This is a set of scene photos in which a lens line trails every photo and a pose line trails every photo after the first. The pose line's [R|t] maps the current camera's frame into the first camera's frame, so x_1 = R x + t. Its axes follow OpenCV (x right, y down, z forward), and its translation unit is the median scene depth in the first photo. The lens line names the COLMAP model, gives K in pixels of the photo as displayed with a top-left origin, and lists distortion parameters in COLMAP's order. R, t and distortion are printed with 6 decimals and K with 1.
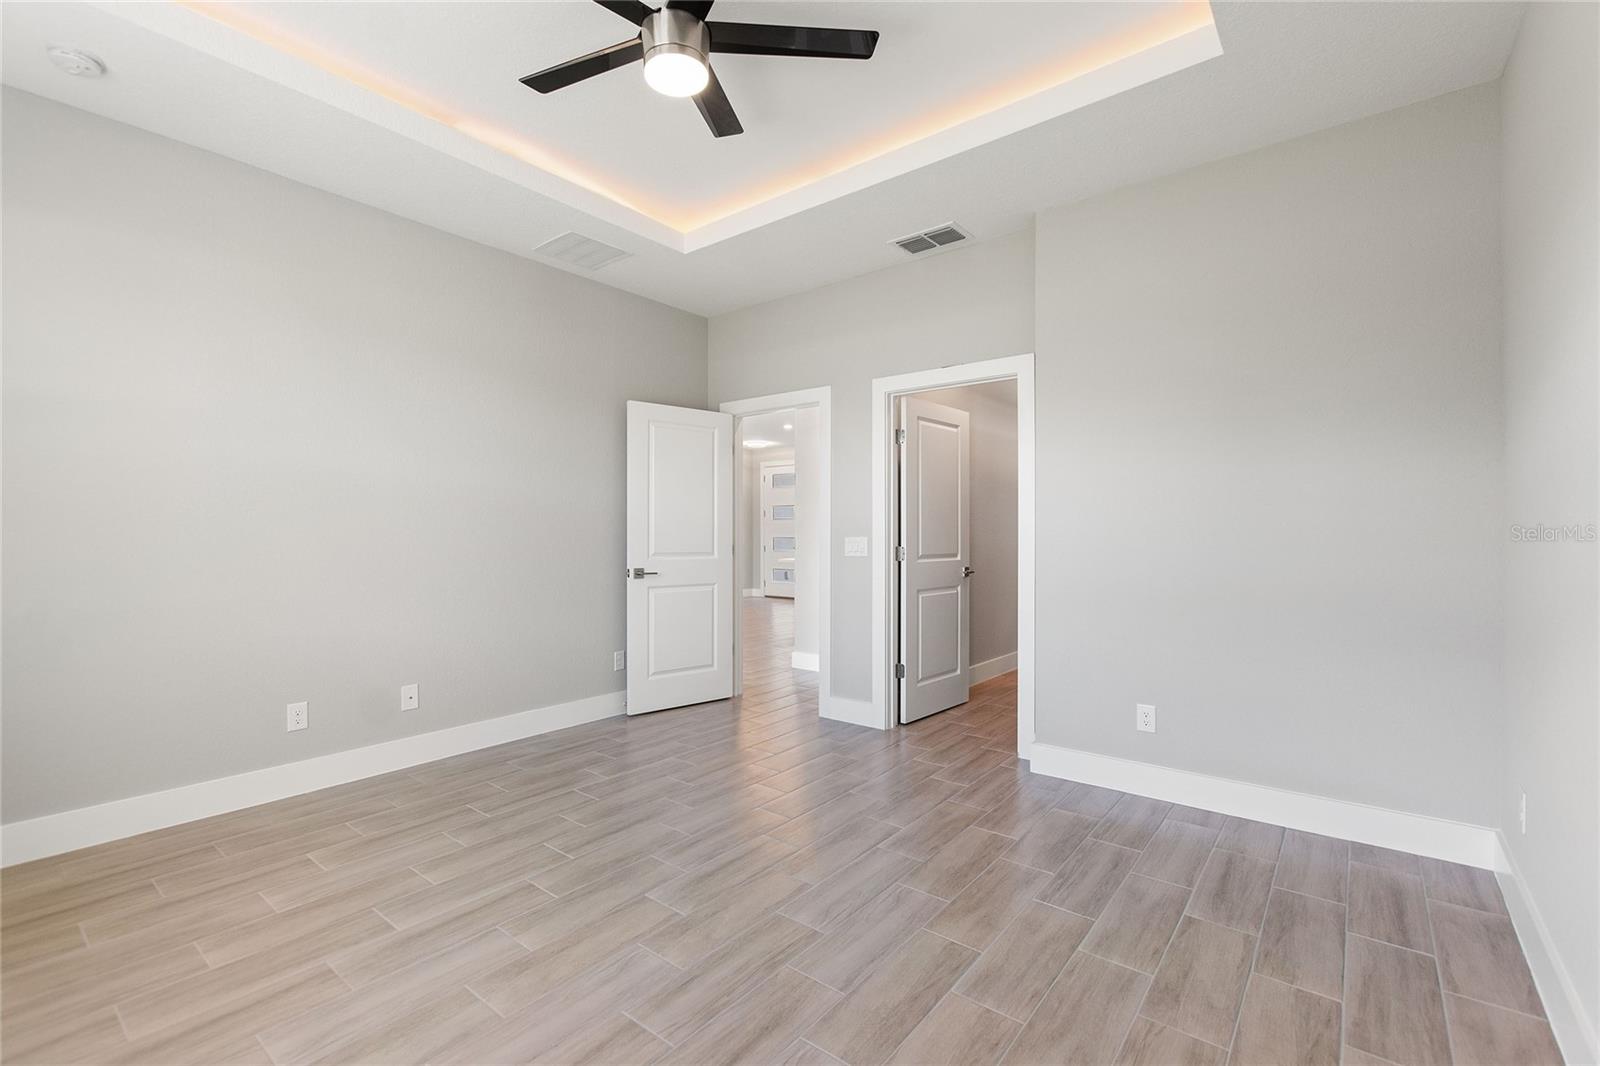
lens RADIAL K [[696.6, 0, 801.5], [0, 696.6, 535.3], [0, 0, 1]] dist [0.004844, 0.000035]
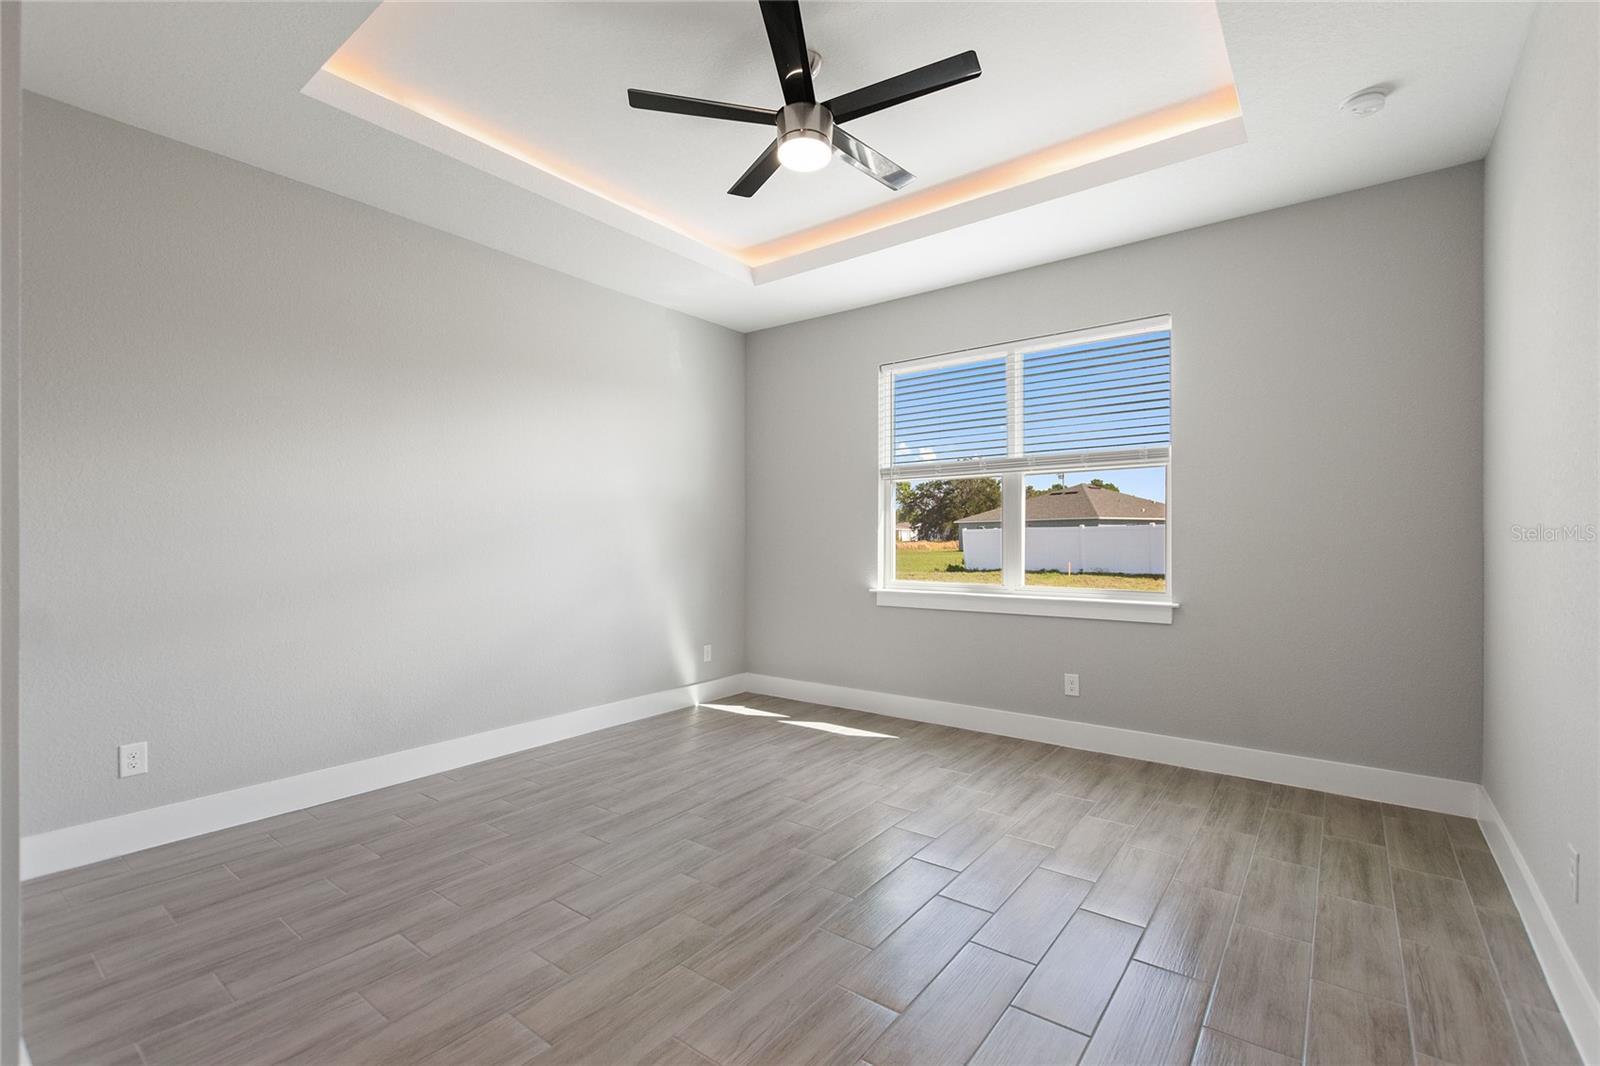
lens RADIAL K [[696.6, 0, 795.6], [0, 696.6, 539.8], [0, 0, 1]] dist [0.004844, 0.000035]
pose [[-0.999900, 0.003078, -0.013837, -0.153784], [0.002980, 0.999970, 0.007096, -0.009358], [0.013858, 0.007054, -0.999879, 2.235402]]
